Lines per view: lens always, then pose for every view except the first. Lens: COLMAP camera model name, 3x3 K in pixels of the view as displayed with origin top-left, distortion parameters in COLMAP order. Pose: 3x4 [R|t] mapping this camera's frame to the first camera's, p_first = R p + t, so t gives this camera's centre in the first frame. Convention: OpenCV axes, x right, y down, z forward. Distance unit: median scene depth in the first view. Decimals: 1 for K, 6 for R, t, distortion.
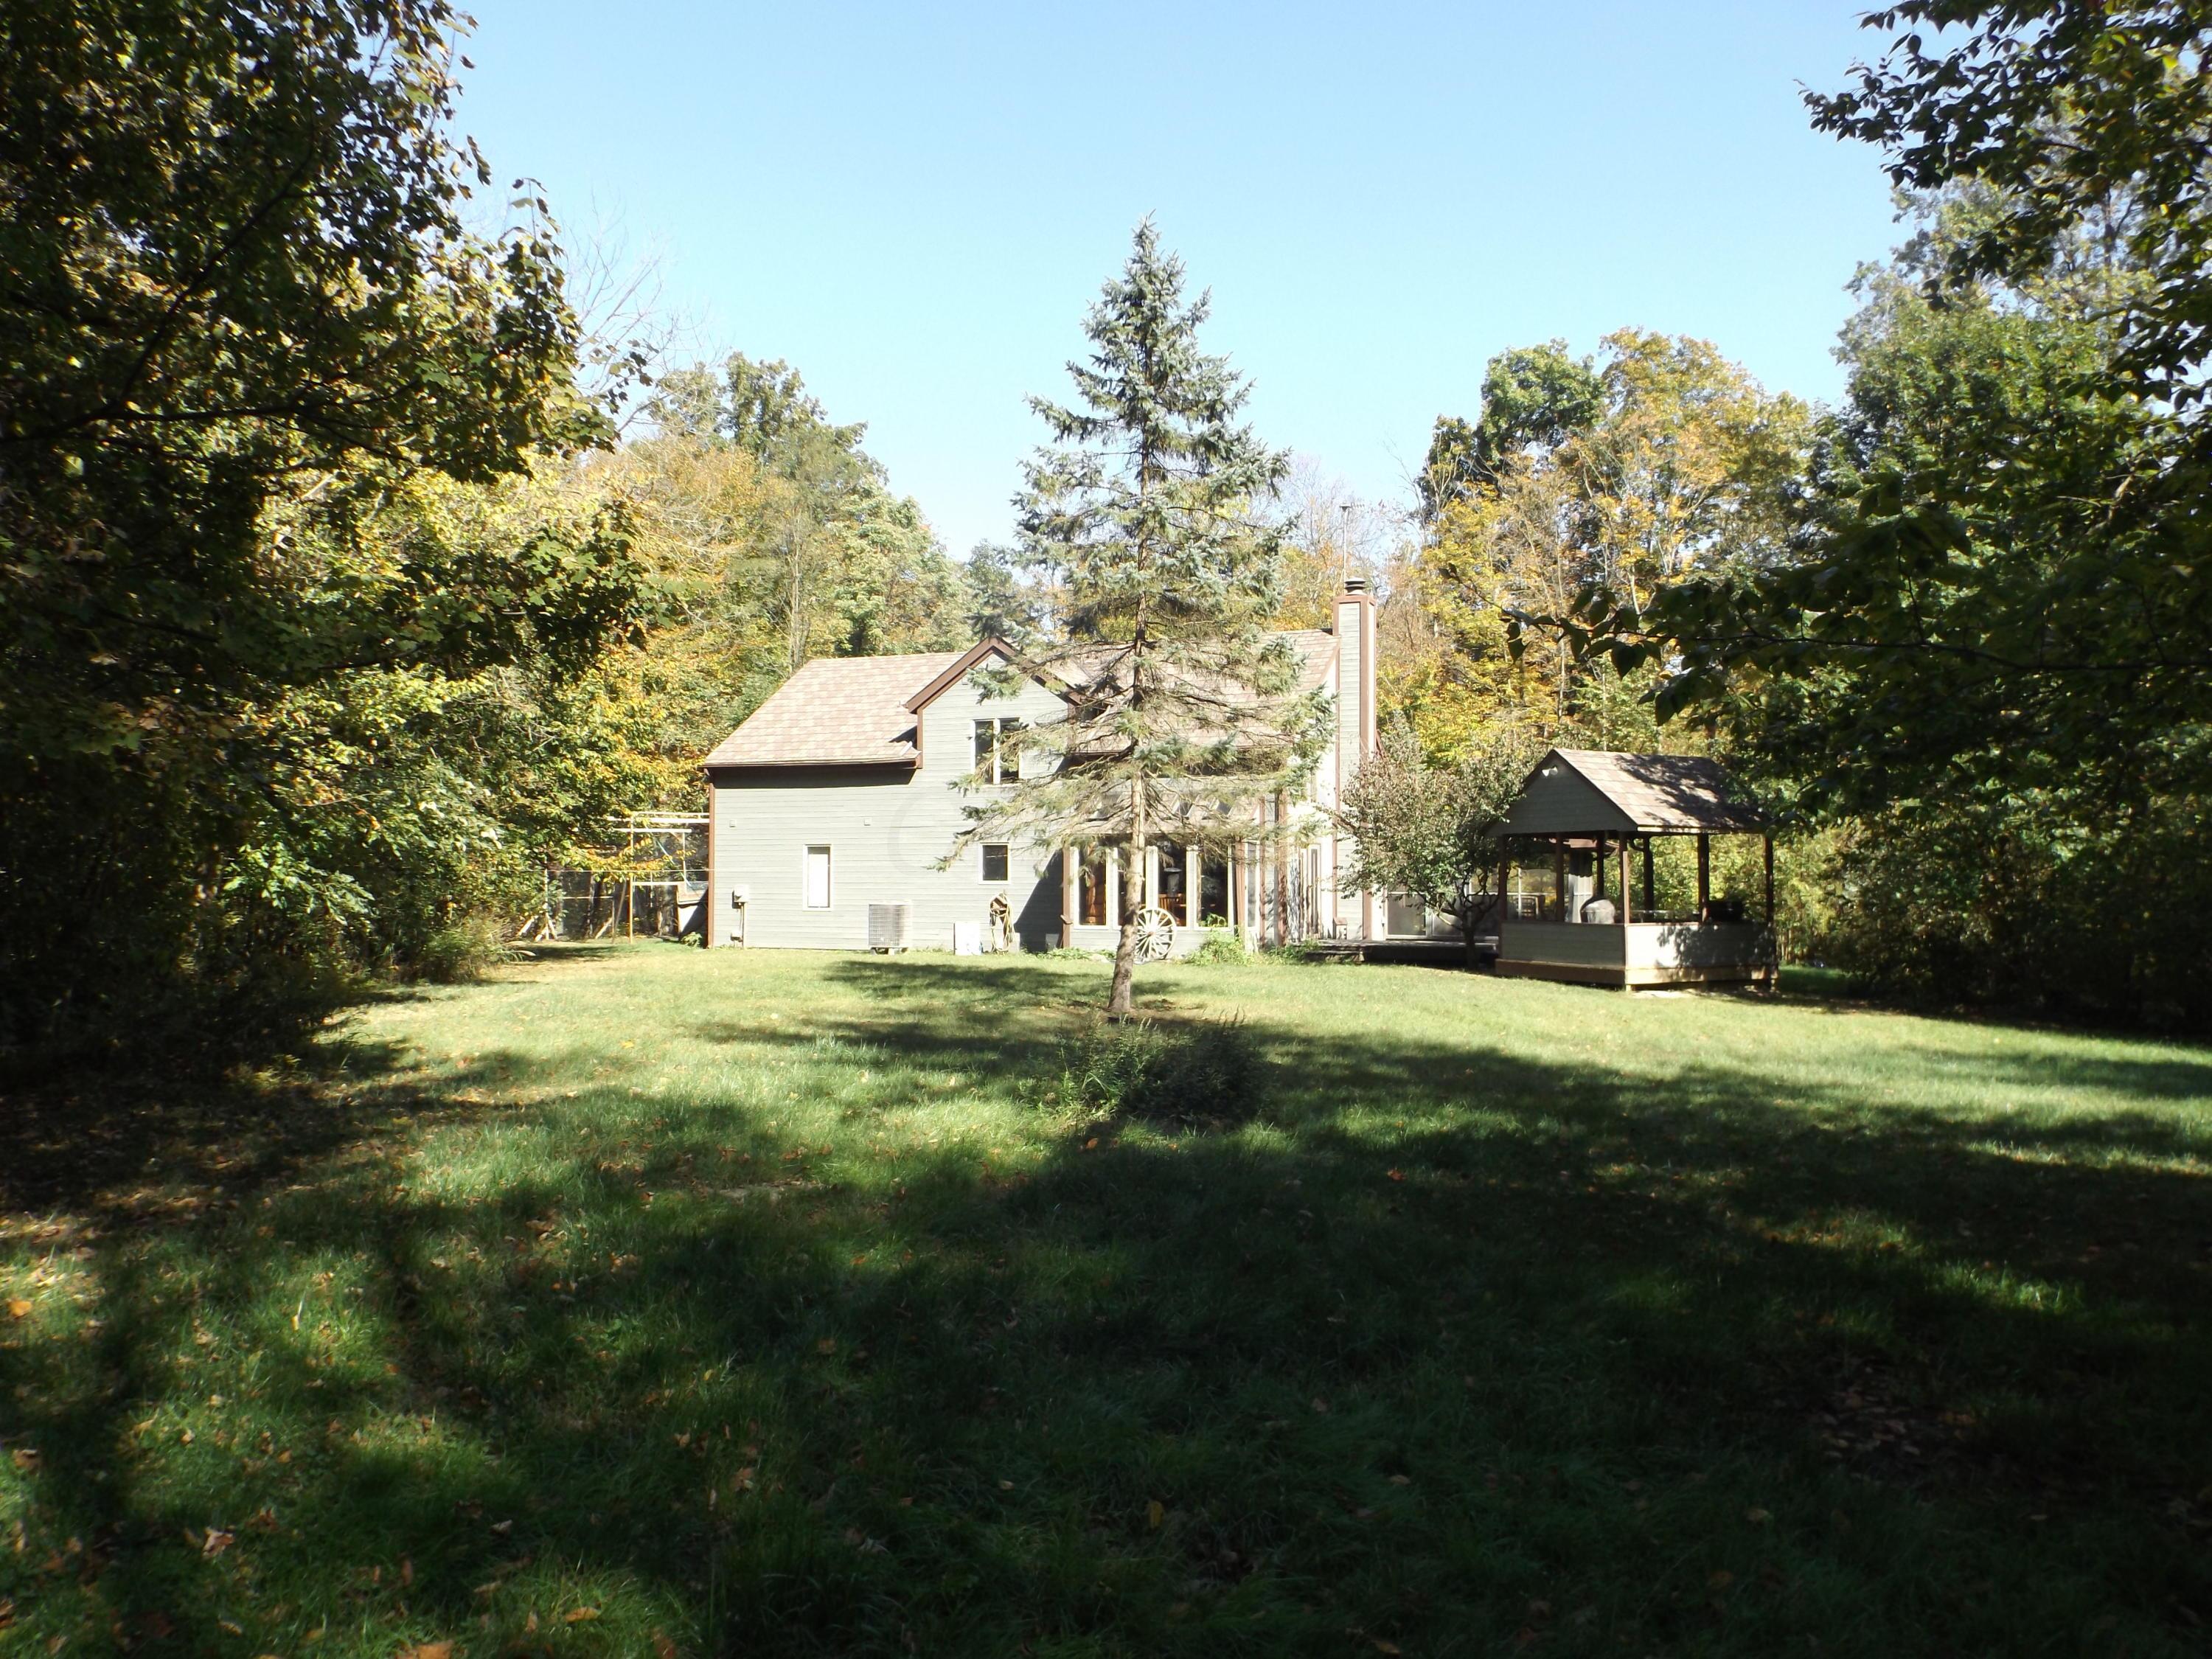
lens RADIAL K [[1607.0, 0, 1111.4], [0, 1607.0, 831.1], [0, 0, 1]] dist [0.003959, -0.012552]
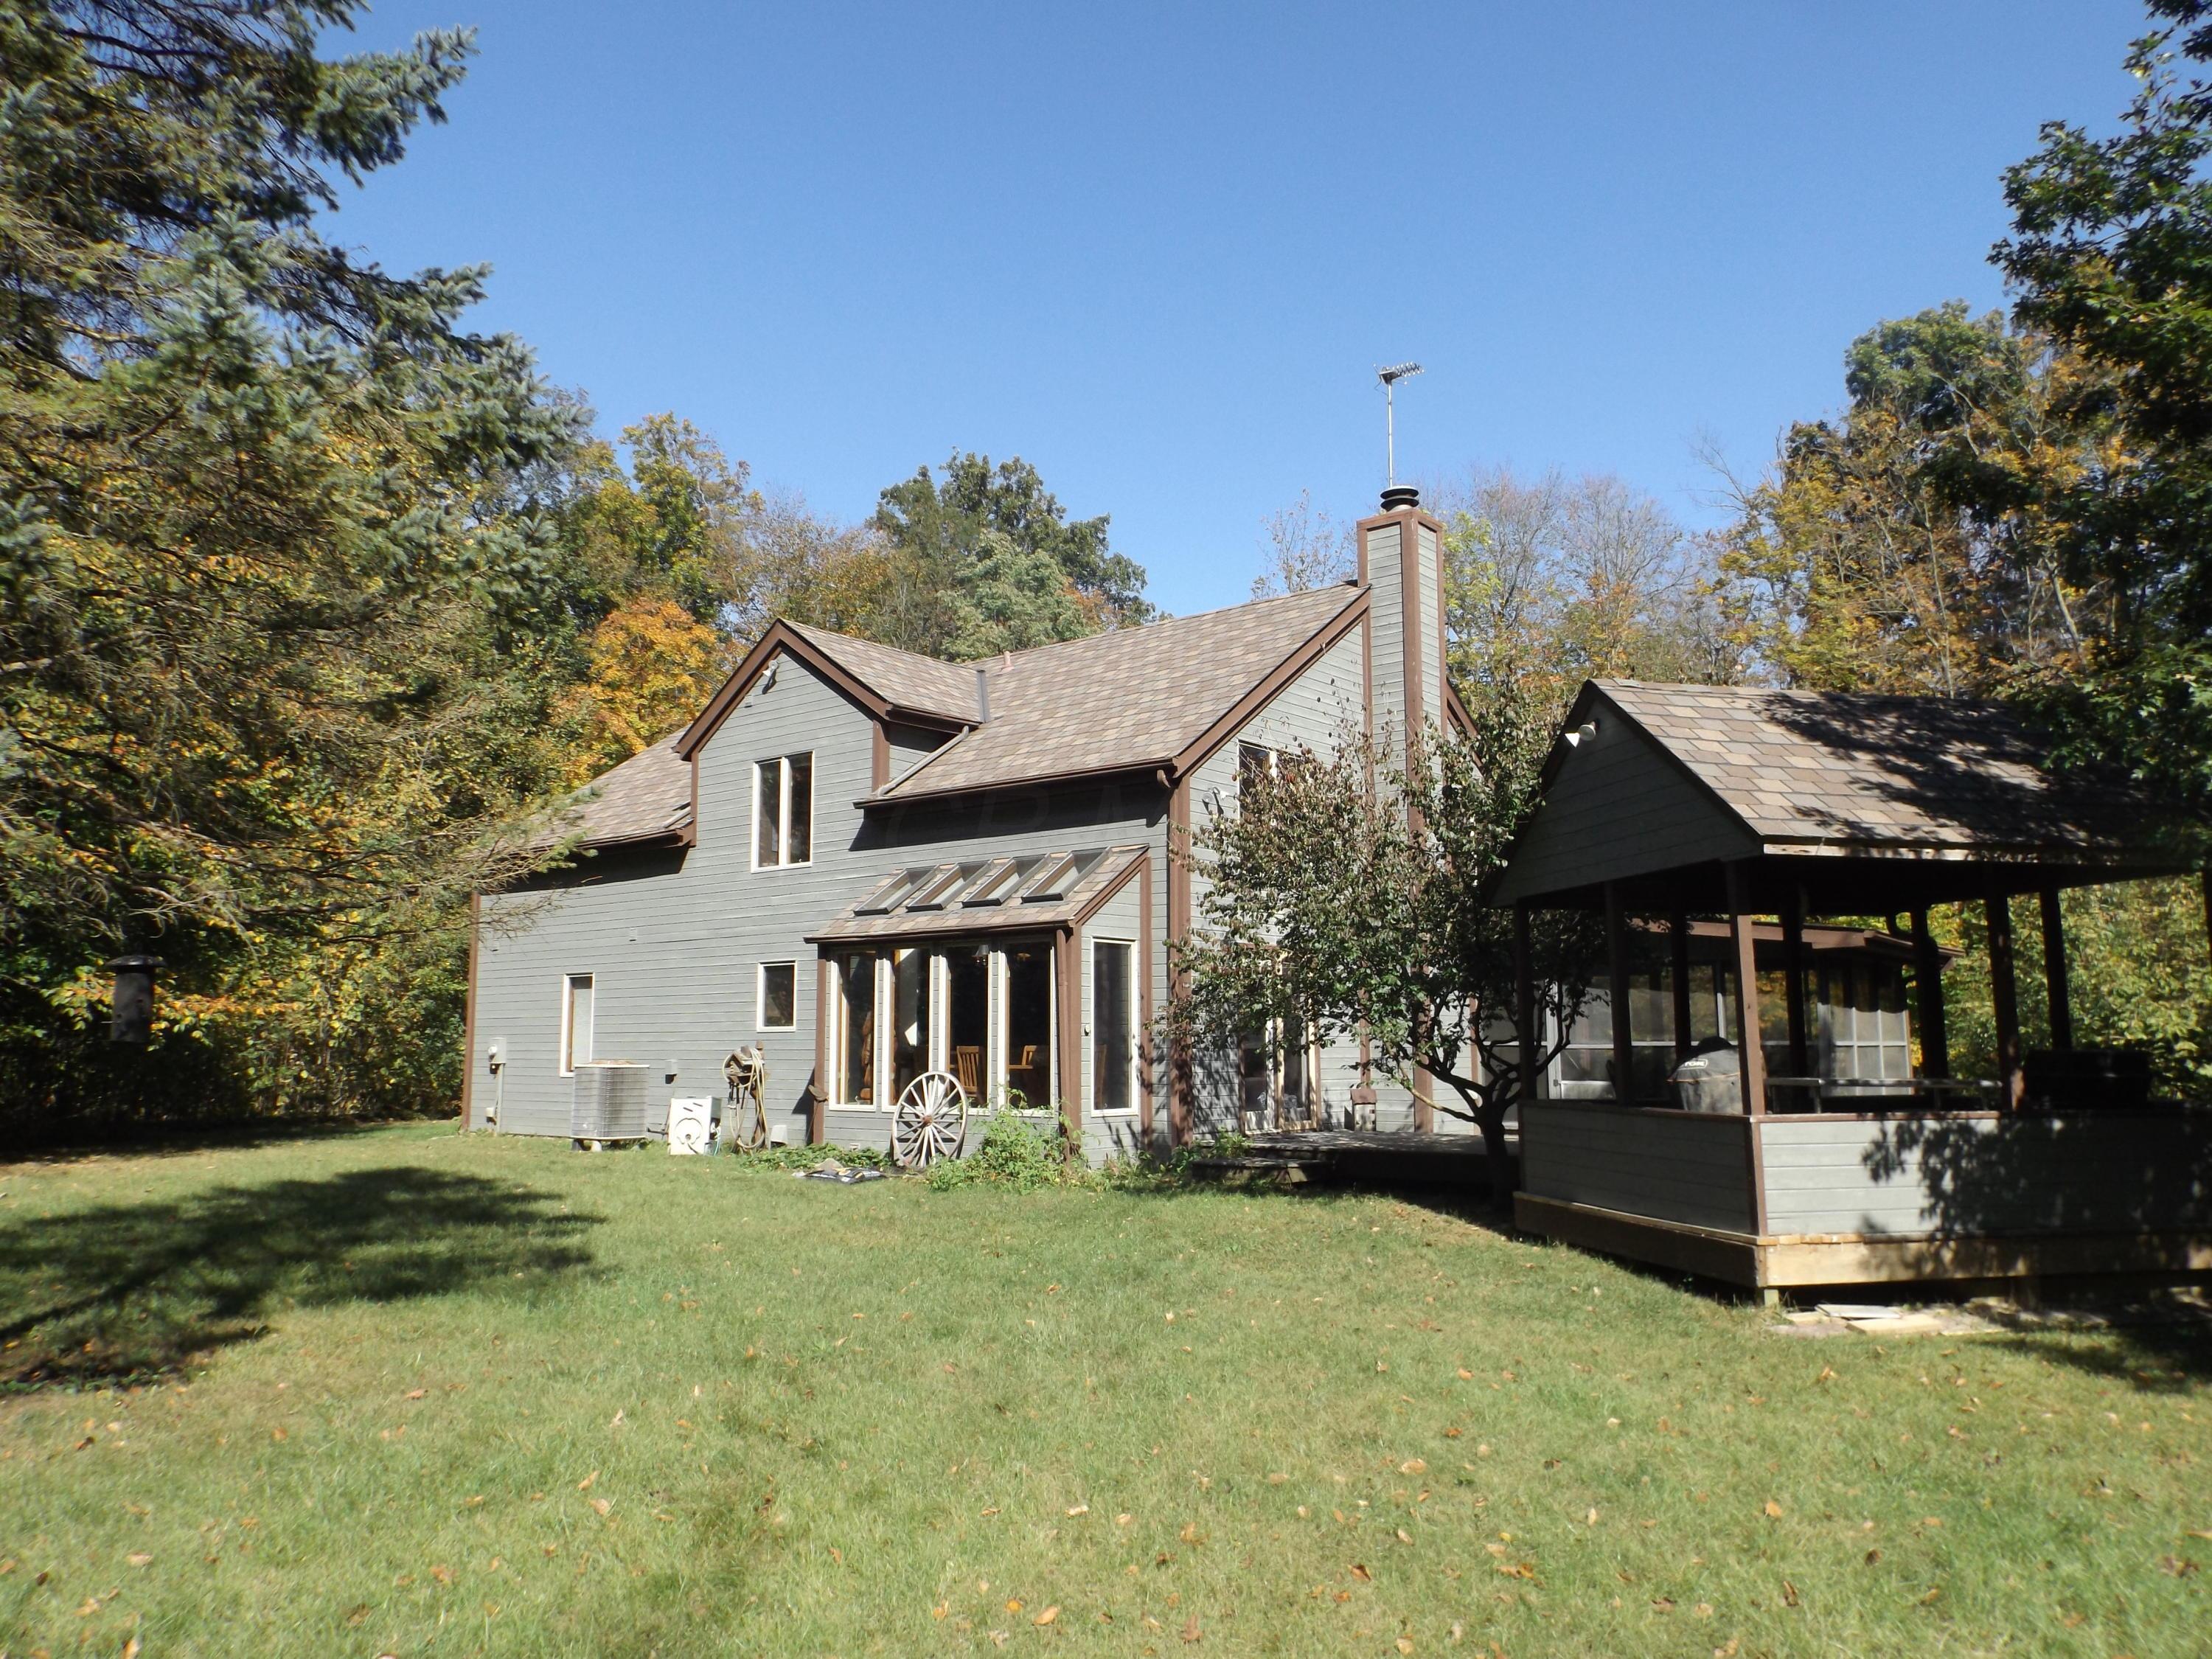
lens RADIAL K [[1607.0, 0, 1098.0], [0, 1607.0, 829.3], [0, 0, 1]] dist [0.003959, -0.012552]
pose [[0.960410, -0.042595, -0.275316, 0.226214], [0.014546, 0.994562, -0.103130, 0.023241], [0.278211, 0.095042, 0.955806, 0.490155]]
